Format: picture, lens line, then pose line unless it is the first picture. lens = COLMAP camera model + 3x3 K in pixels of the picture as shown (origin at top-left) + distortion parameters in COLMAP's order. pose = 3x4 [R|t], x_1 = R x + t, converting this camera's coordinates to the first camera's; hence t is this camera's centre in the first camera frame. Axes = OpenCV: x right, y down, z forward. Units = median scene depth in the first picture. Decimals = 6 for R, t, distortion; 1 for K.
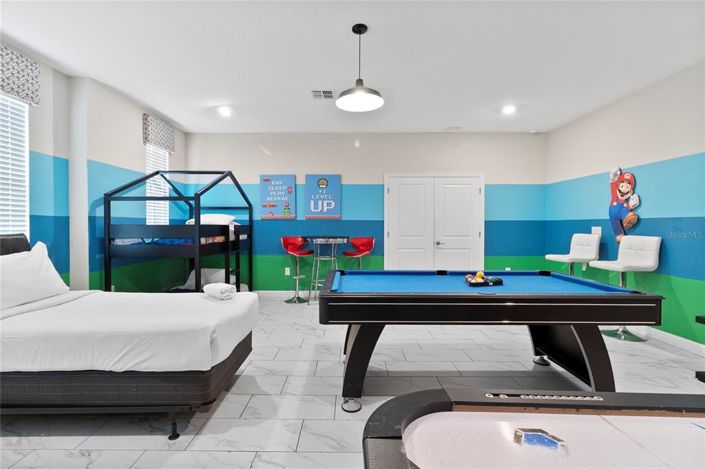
lens RADIAL K [[344.7, 0, 350.8], [0, 344.7, 226.4], [0, 0, 1]] dist [0.001798, 0.000153]
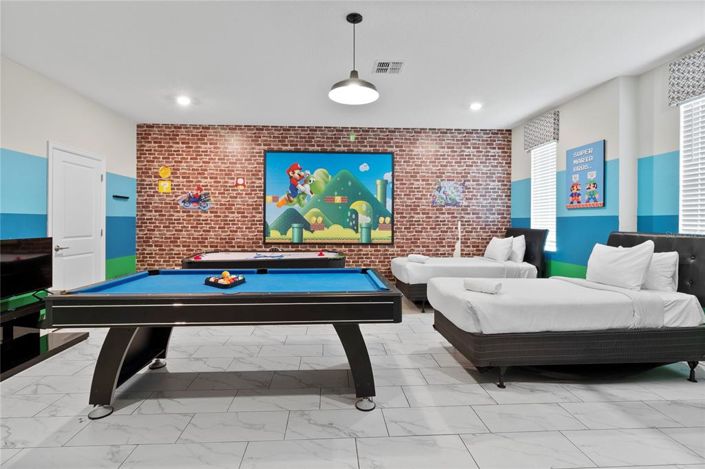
lens RADIAL K [[344.7, 0, 350.8], [0, 344.7, 226.4], [0, 0, 1]] dist [0.001798, 0.000153]
pose [[-0.998000, -0.005009, -0.063021, 0.091699], [-0.005667, 0.999931, 0.010268, -0.004725], [0.062965, 0.010604, -0.997959, 1.965067]]
